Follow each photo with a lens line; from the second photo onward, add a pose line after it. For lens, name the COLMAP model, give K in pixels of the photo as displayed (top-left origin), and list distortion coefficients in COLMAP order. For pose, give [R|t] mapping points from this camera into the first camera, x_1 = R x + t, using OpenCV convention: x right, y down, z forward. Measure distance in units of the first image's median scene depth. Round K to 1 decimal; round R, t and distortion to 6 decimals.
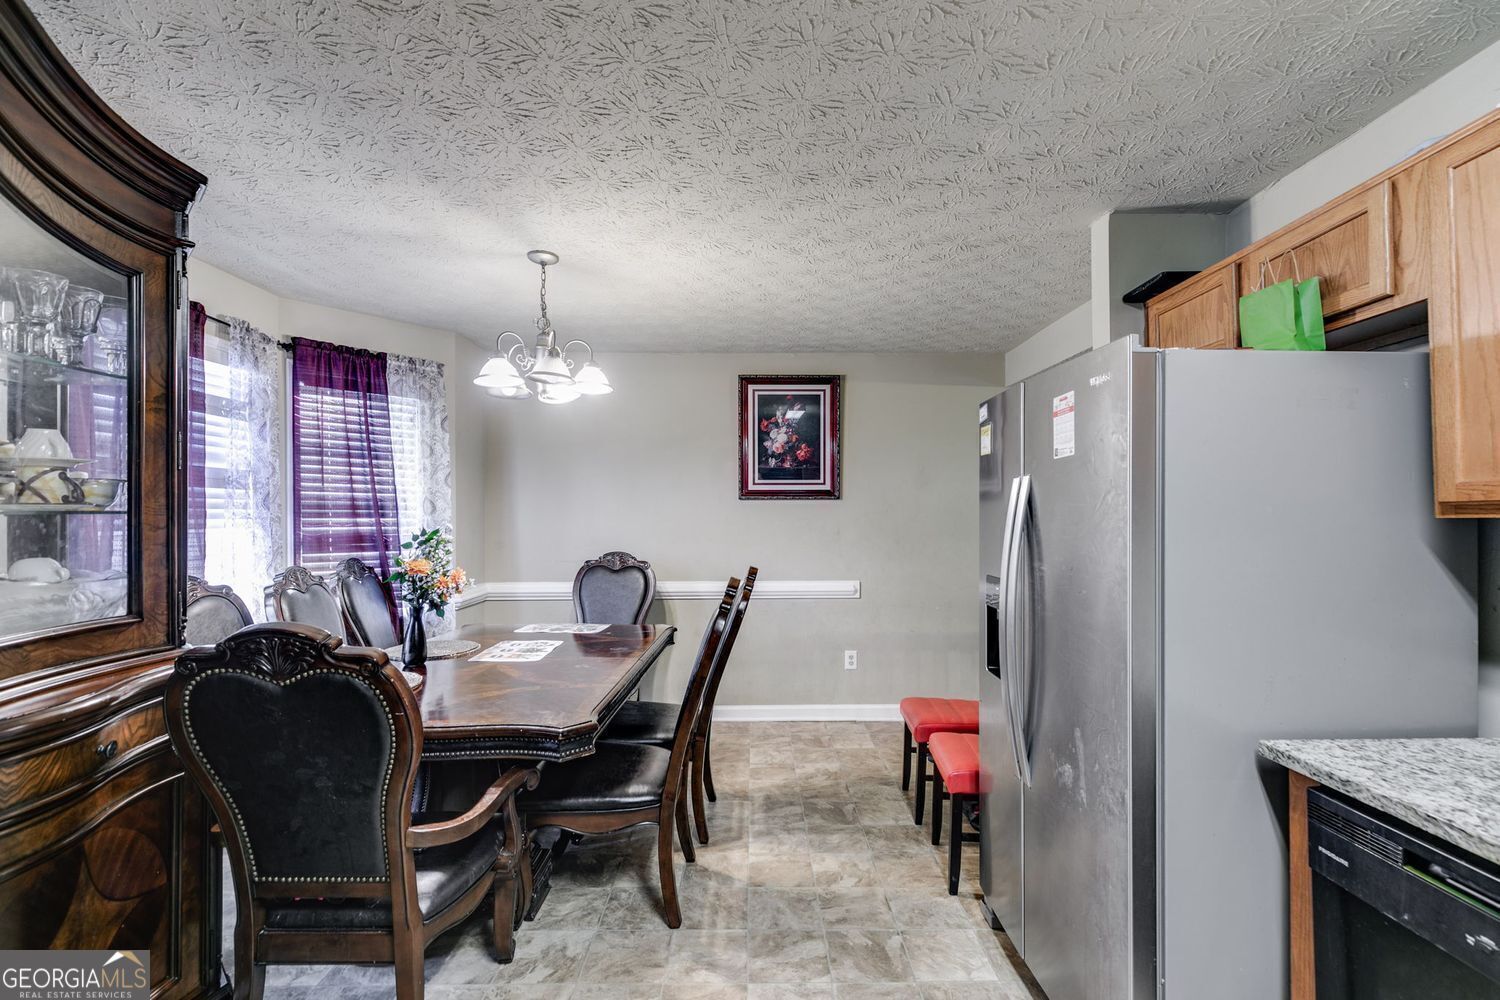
lens RADIAL K [[672.1, 0, 762.2], [0, 672.1, 512.8], [0, 0, 1]] dist [0.003307, 0.000197]
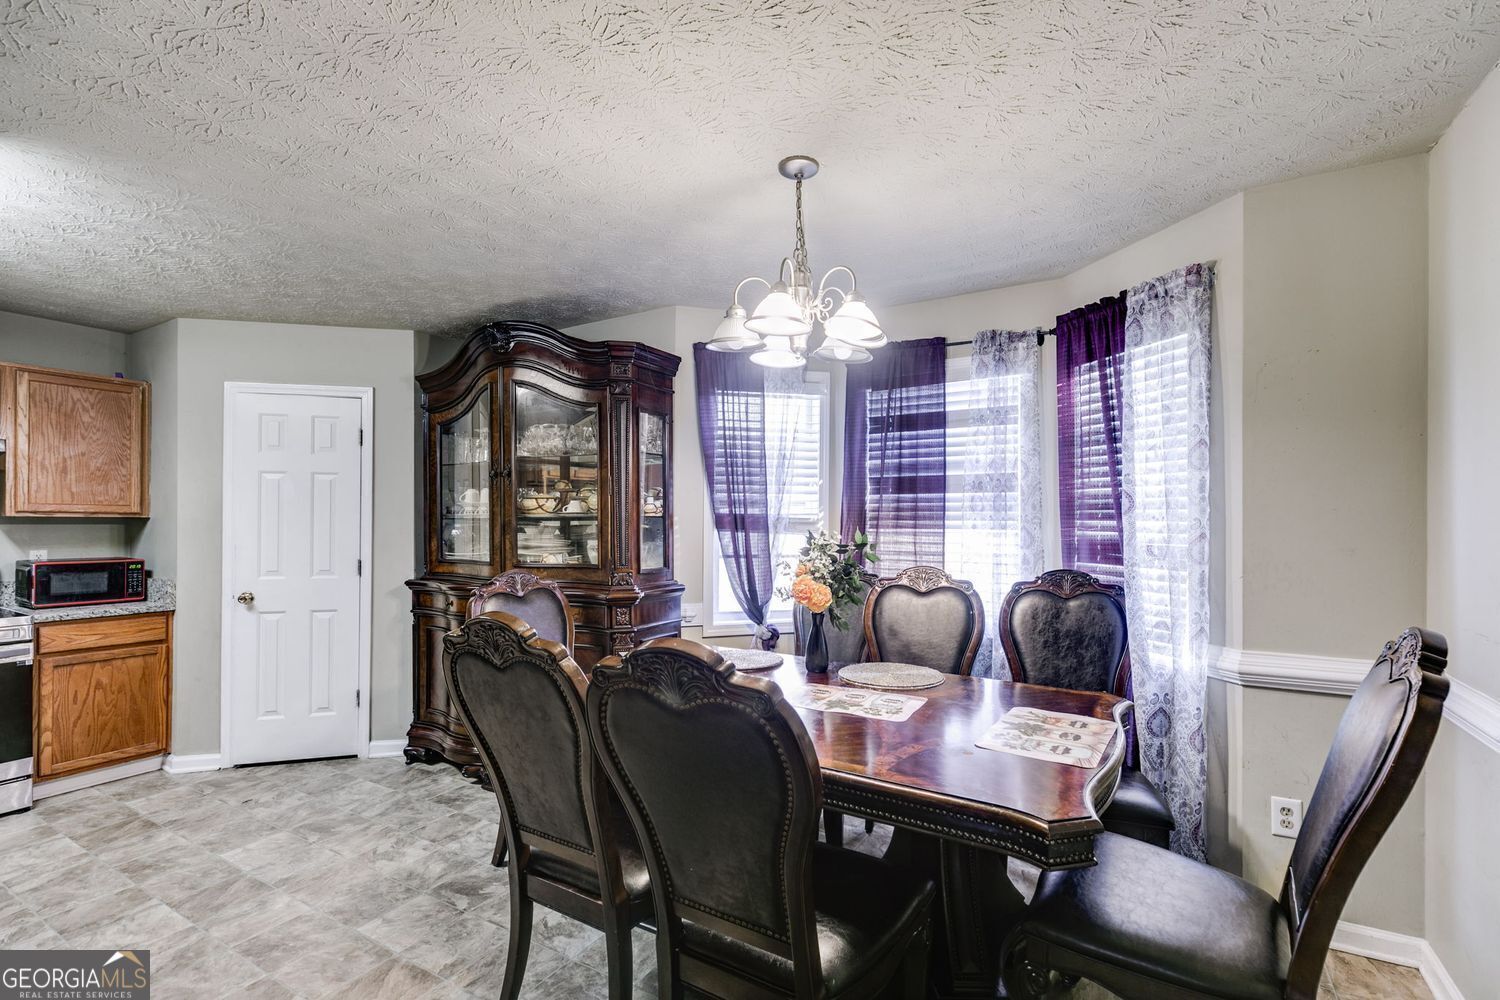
lens RADIAL K [[672.1, 0, 758.8], [0, 672.1, 518.6], [0, 0, 1]] dist [0.003307, 0.000197]
pose [[-0.535266, 0.001186, -0.844683, 0.548988], [0.007693, 0.999964, -0.003470, 0.015849], [0.844649, -0.008355, -0.535256, 2.225658]]
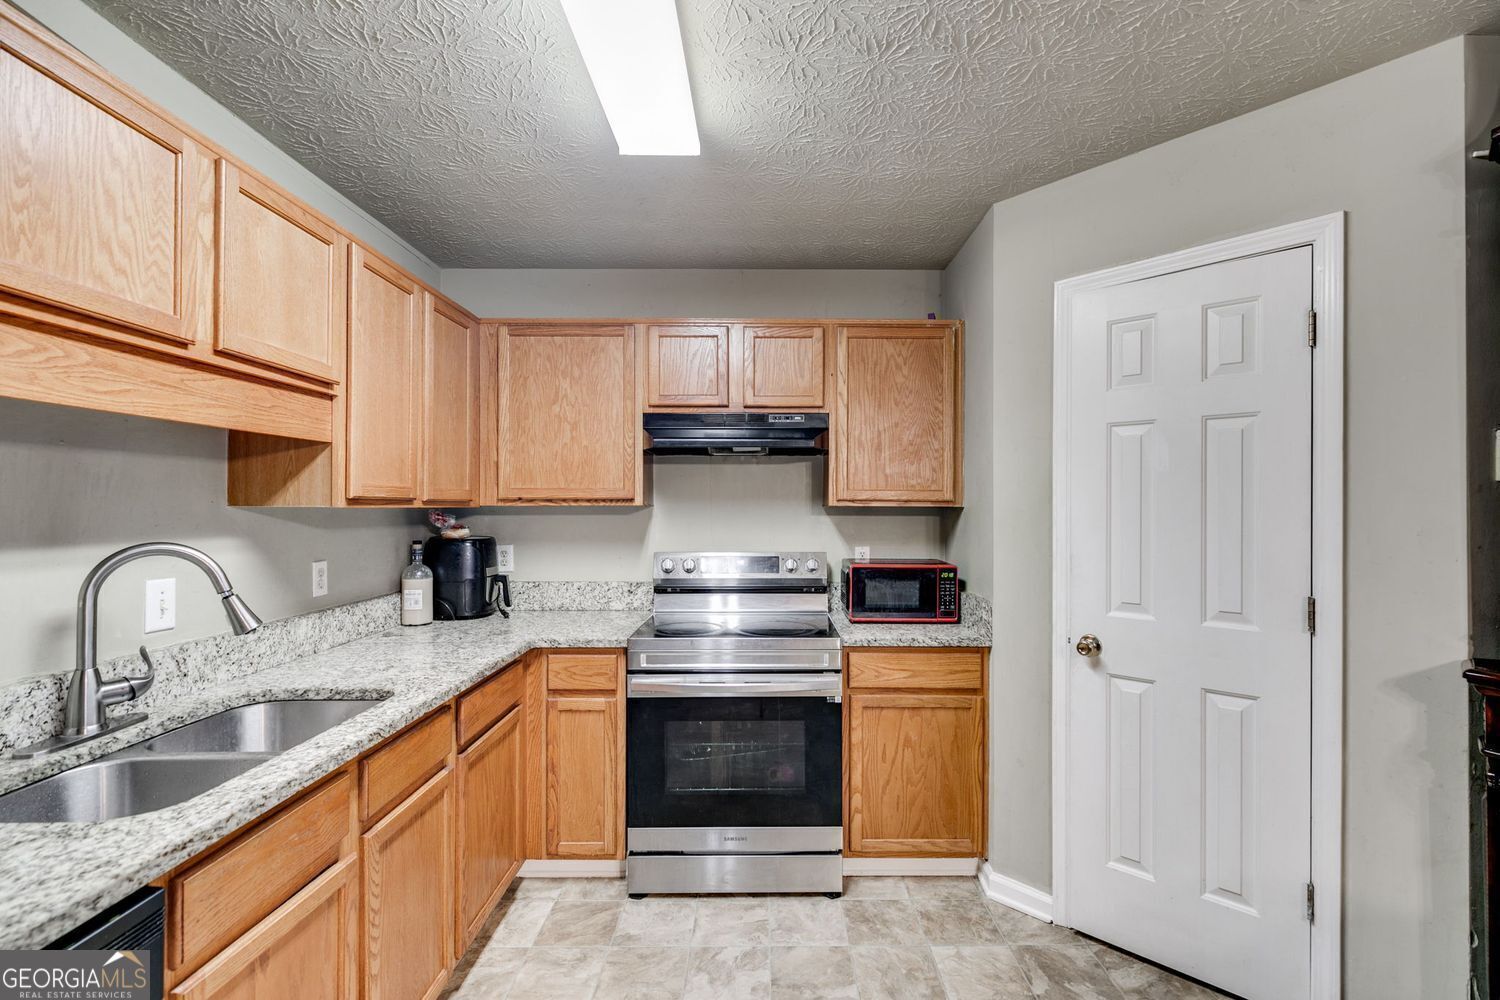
lens RADIAL K [[672.1, 0, 775.2], [0, 672.1, 506.4], [0, 0, 1]] dist [0.003307, 0.000197]
pose [[-0.999776, 0.002761, 0.020981, 0.362834], [0.002466, 0.999898, -0.014059, 0.012387], [-0.021018, -0.014004, -0.999681, 1.612985]]
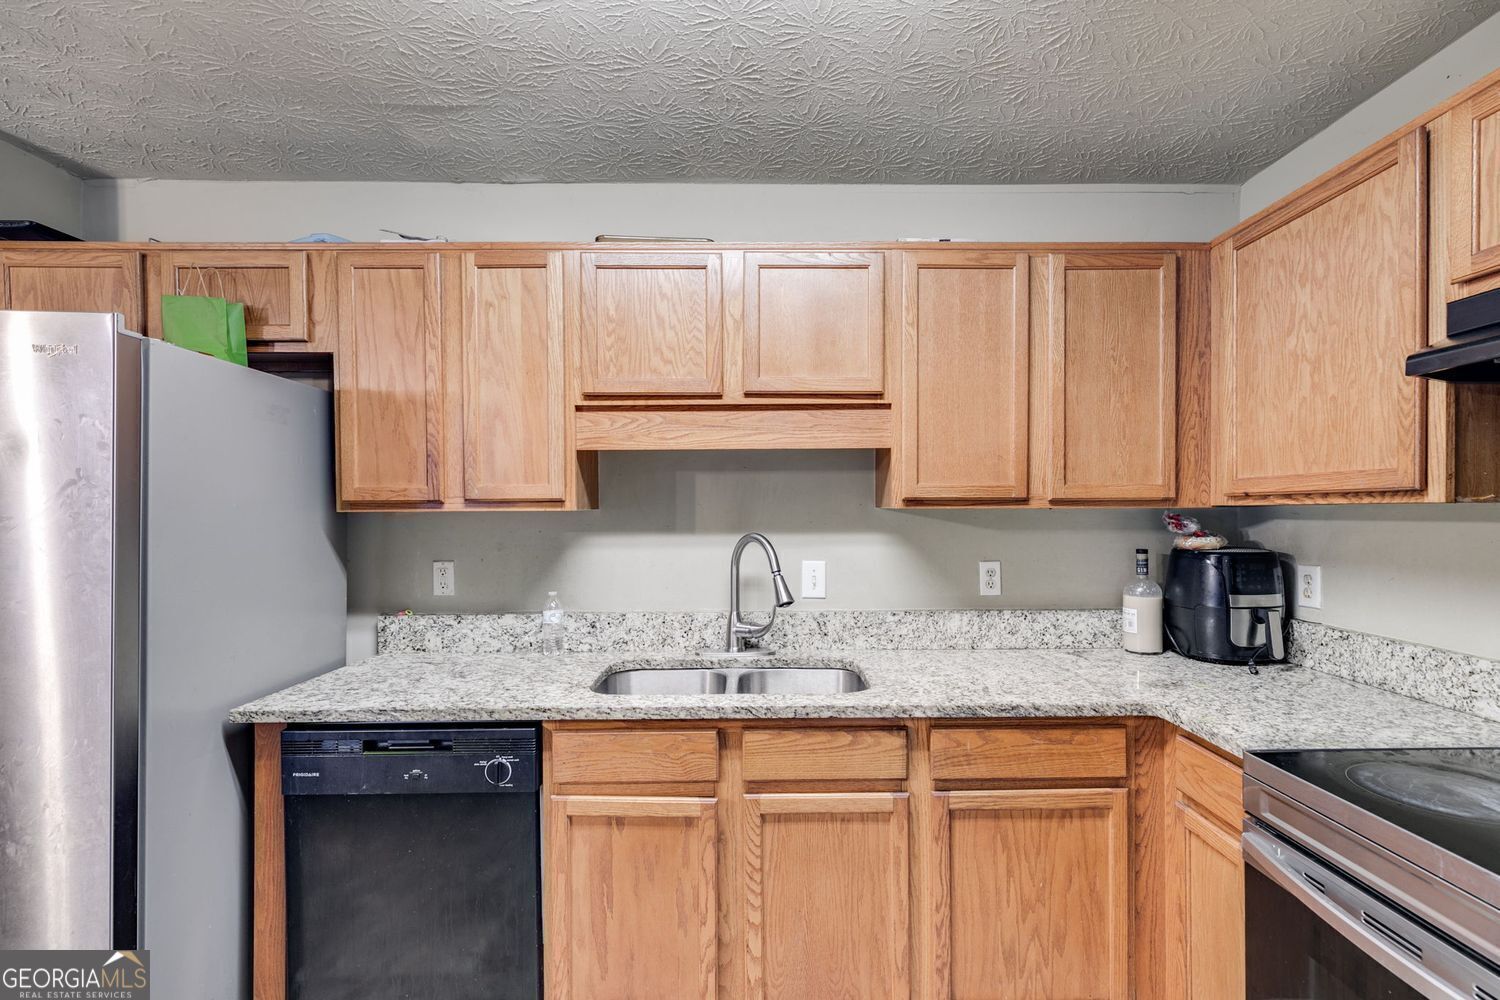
lens RADIAL K [[672.1, 0, 762.4], [0, 672.1, 513.2], [0, 0, 1]] dist [0.003307, 0.000197]
pose [[0.020215, -0.002399, 0.999793, -0.381915], [-0.009698, 0.999950, 0.002595, -0.002005], [-0.999749, -0.009749, 0.020191, 0.097295]]
